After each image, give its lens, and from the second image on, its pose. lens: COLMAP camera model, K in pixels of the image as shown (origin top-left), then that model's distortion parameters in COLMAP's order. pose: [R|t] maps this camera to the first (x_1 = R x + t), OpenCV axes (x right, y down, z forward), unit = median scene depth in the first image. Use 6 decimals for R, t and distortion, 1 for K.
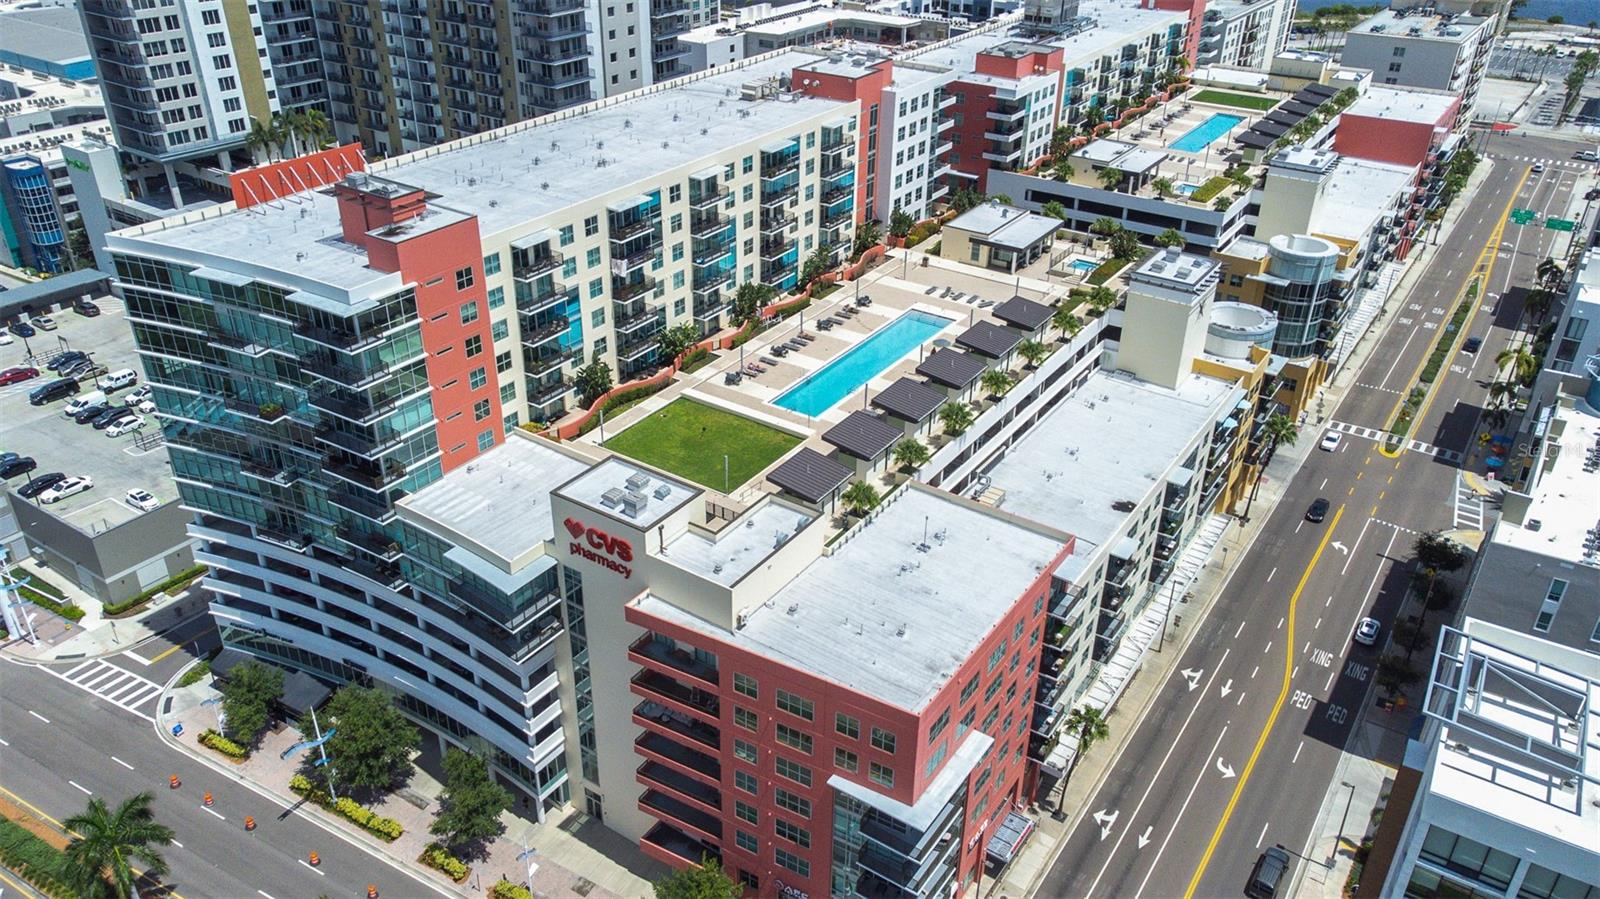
lens RADIAL K [[1201.3, 0, 796.5], [0, 1201.3, 455.1], [0, 0, 1]] dist [0.042074, 0.020230]
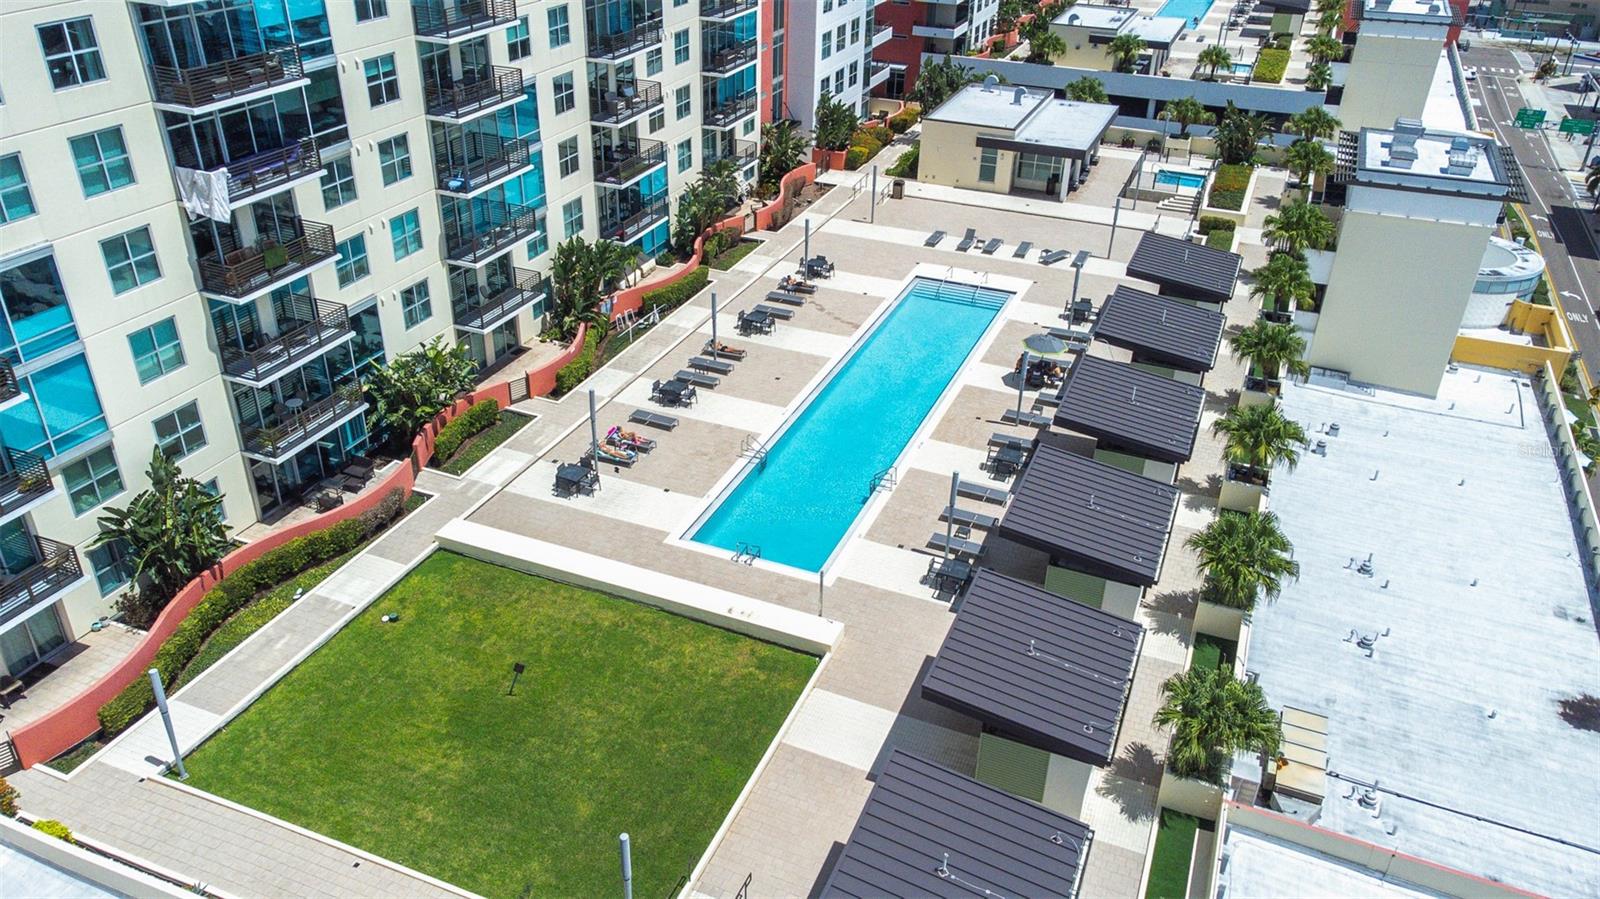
lens RADIAL K [[1201.3, 0, 792.1], [0, 1201.3, 445.0], [0, 0, 1]] dist [0.042074, 0.020230]
pose [[0.980282, -0.093466, 0.174099, -0.049940], [0.093786, 0.995572, 0.006405, -0.068638], [-0.173926, 0.010050, 0.984707, 0.595282]]
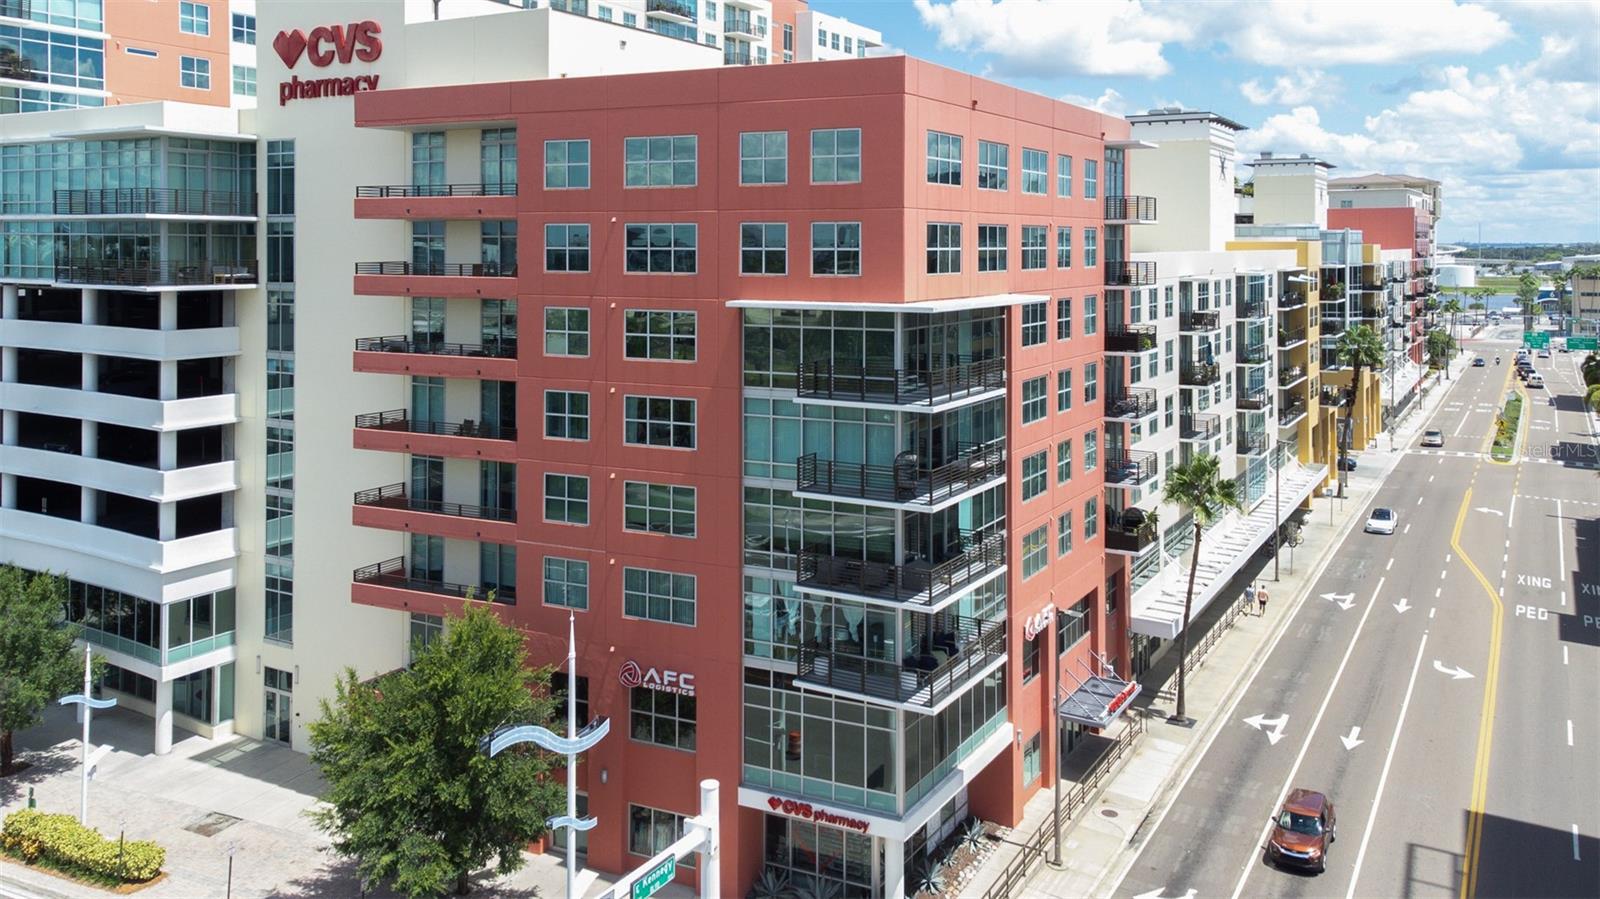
lens RADIAL K [[1265.1, 0, 798.9], [0, 1265.1, 250.8], [0, 0, 1]] dist [0.070557, -0.030245]
pose [[0.997775, -0.013843, 0.065218, 0.014169], [0.044305, 0.868653, -0.493436, 0.340573], [-0.049821, 0.495228, 0.867333, 0.367340]]
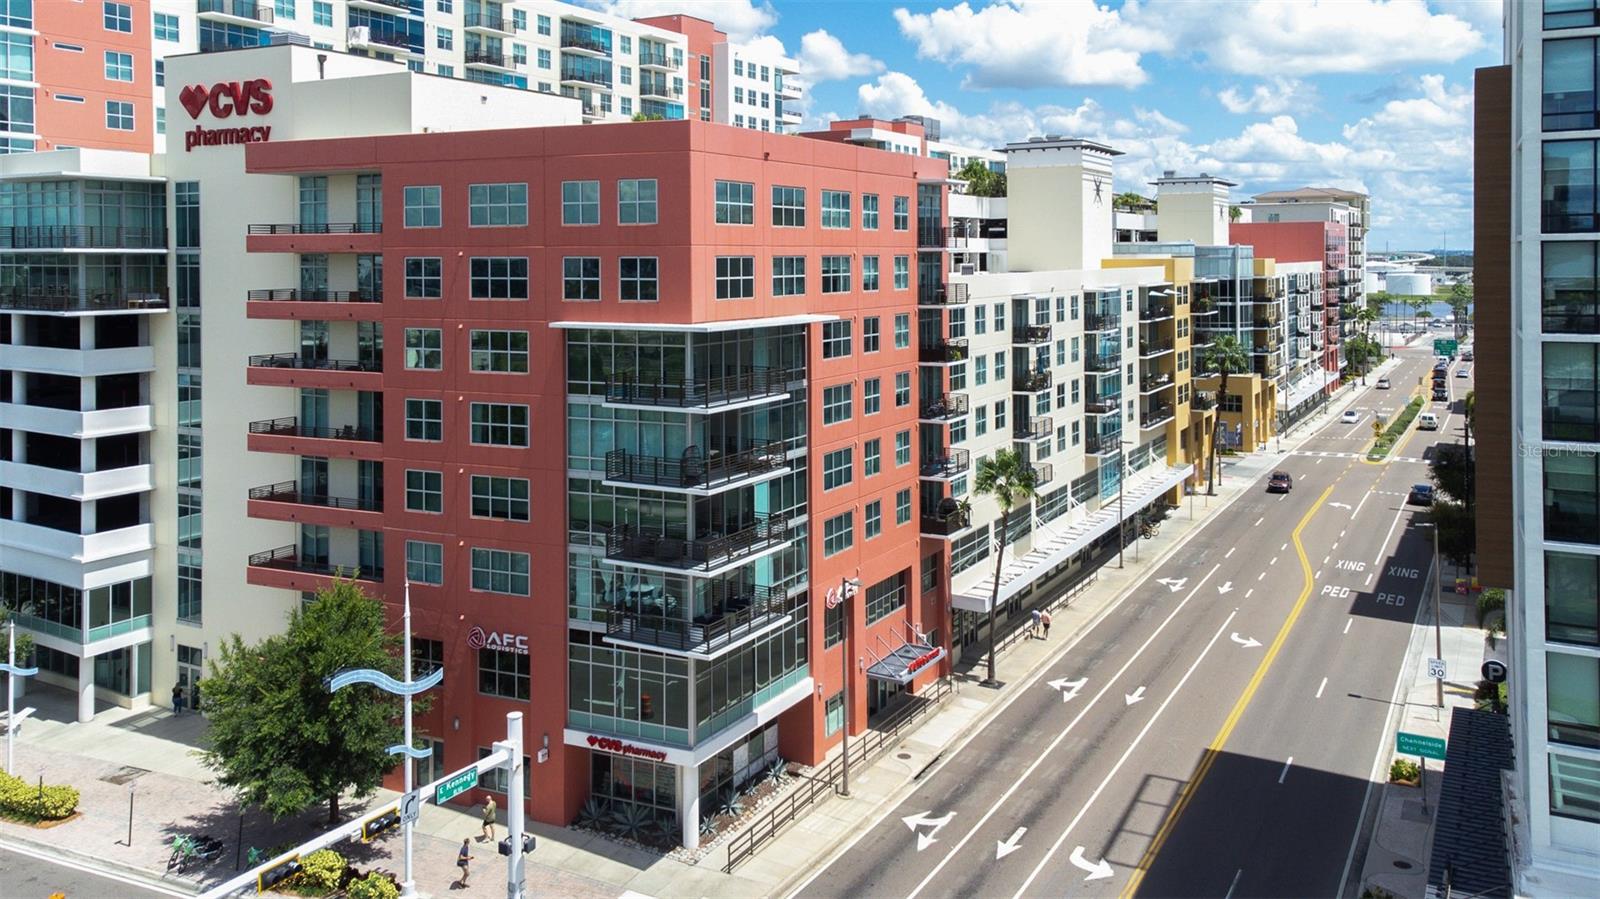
lens RADIAL K [[1265.1, 0, 782.7], [0, 1265.1, 283.7], [0, 0, 1]] dist [0.070557, -0.030245]
pose [[0.997503, -0.021960, 0.067120, 0.065162], [0.051534, 0.876183, -0.479216, 0.370975], [-0.048286, 0.481478, 0.875127, 0.305397]]
